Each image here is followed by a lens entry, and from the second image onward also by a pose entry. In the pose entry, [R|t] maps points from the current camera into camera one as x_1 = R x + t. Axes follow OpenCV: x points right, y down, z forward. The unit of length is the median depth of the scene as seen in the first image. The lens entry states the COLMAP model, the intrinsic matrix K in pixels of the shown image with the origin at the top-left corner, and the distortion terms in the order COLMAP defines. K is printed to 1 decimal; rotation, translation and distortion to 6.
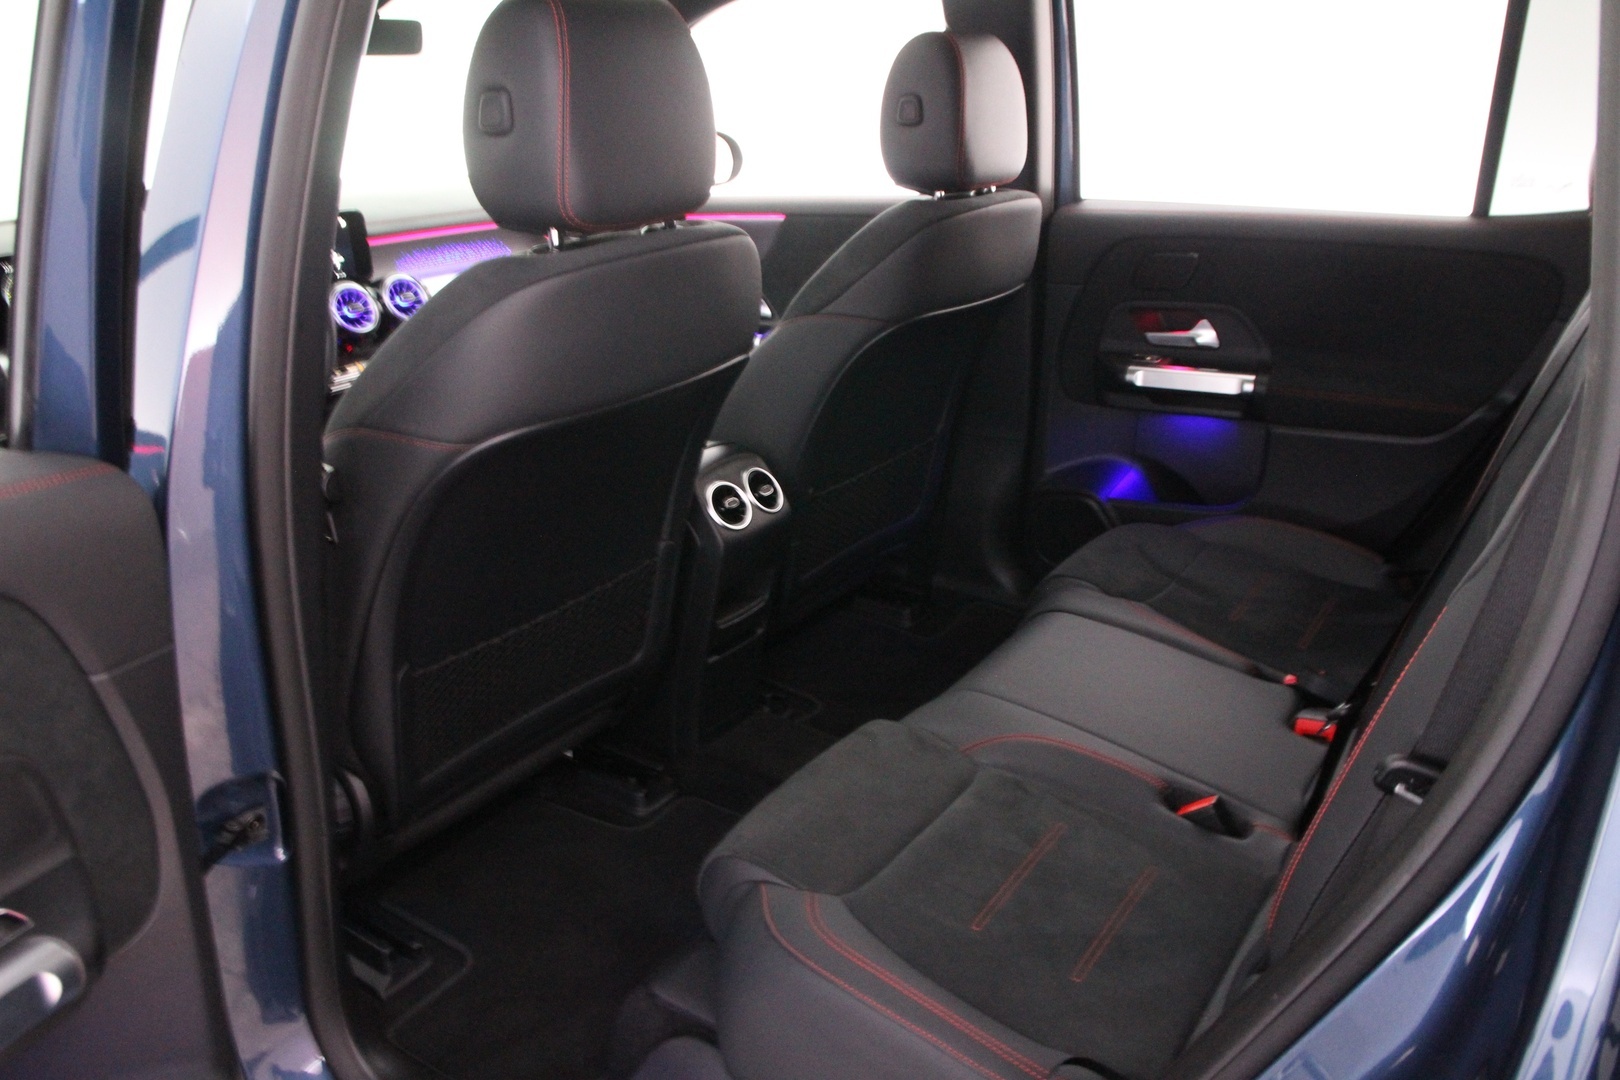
lens RADIAL K [[1283.2, 0, 802.2], [0, 1283.2, 547.4], [0, 0, 1]] dist [-0.105192, 0.064147]
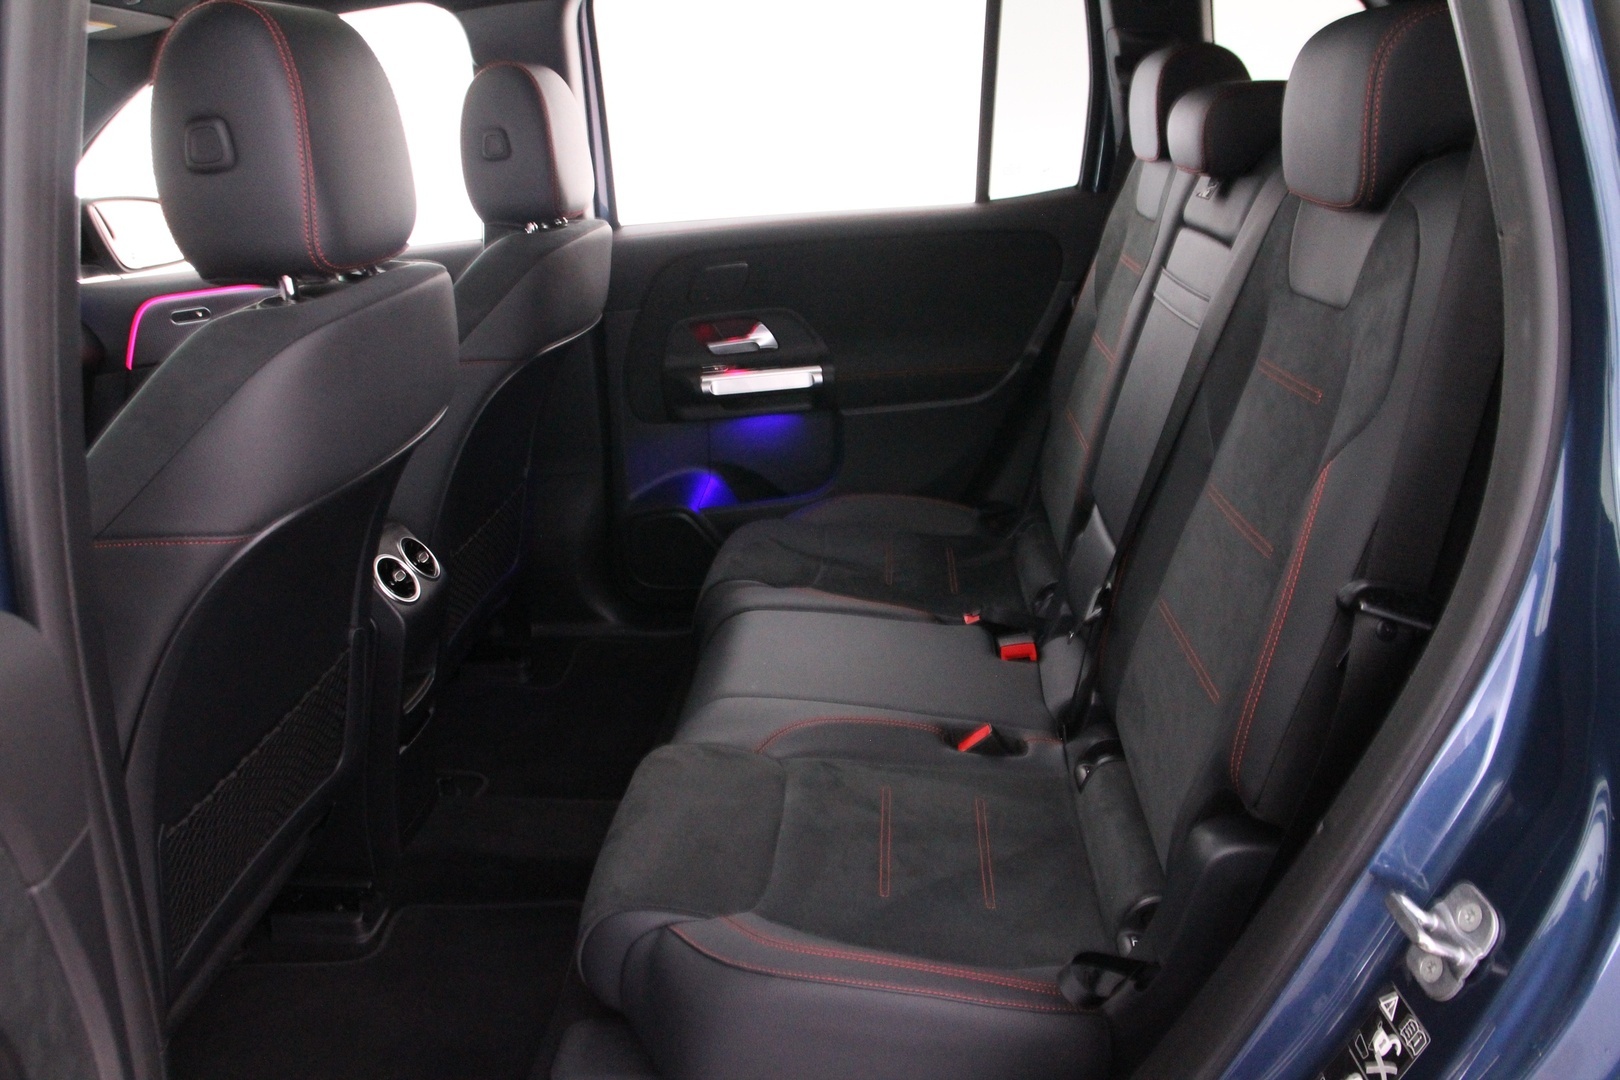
lens RADIAL K [[1283.2, 0, 814.3], [0, 1283.2, 544.3], [0, 0, 1]] dist [-0.105192, 0.064147]
pose [[0.860376, -0.198776, 0.469300, -0.212100], [0.220294, 0.975390, 0.009265, 0.000670], [-0.459592, 0.095413, 0.882990, 0.056588]]
